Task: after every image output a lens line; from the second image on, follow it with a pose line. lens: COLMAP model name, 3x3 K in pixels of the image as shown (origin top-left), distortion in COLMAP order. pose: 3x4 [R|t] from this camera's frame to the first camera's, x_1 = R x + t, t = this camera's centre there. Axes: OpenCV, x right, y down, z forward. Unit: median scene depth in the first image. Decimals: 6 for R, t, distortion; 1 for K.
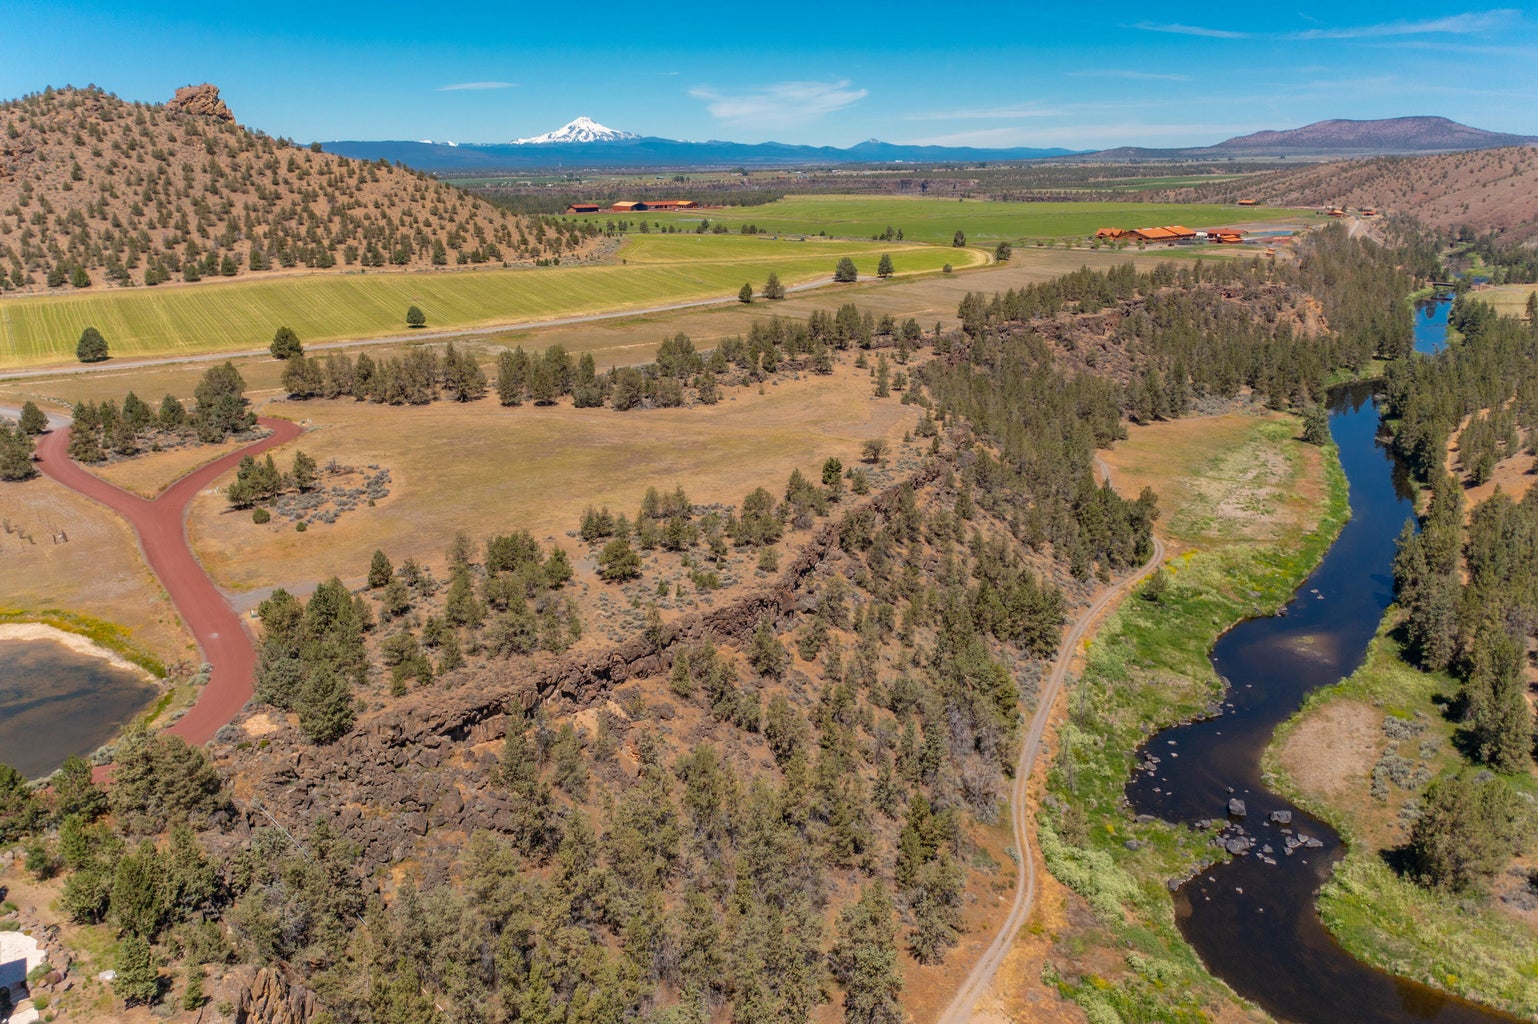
lens RADIAL K [[1212.5, 0, 768.9], [0, 1212.5, 512.2], [0, 0, 1]] dist [-0.002257, -0.006406]
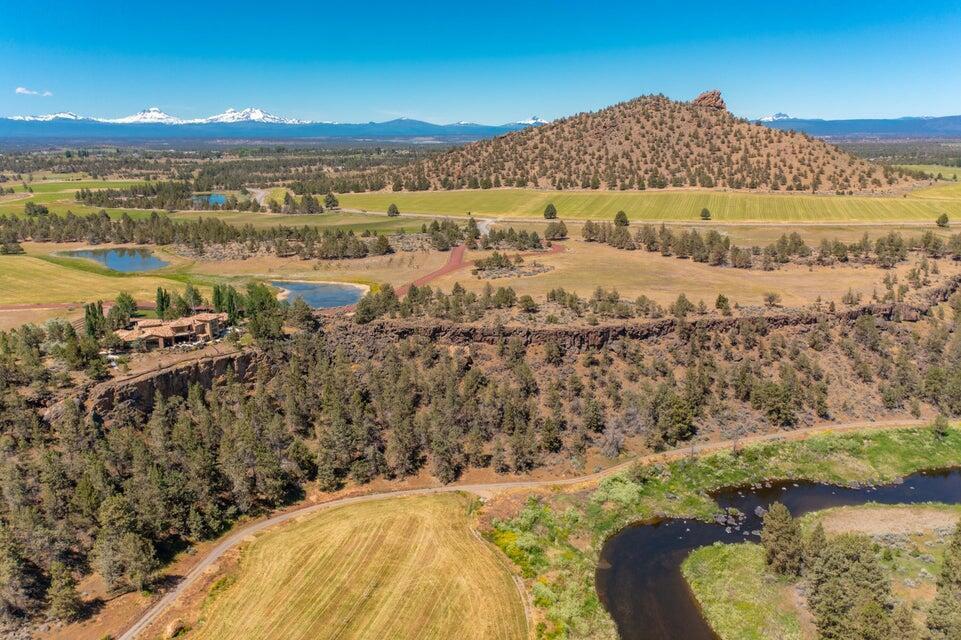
lens RADIAL K [[757.6, 0, 482.6], [0, 757.6, 319.1], [0, 0, 1]] dist [-0.002257, -0.006406]
pose [[0.623664, 0.186907, -0.759018, 0.310235], [-0.213122, 0.974865, 0.064943, -0.002292], [0.752079, 0.121260, 0.647822, -0.003987]]
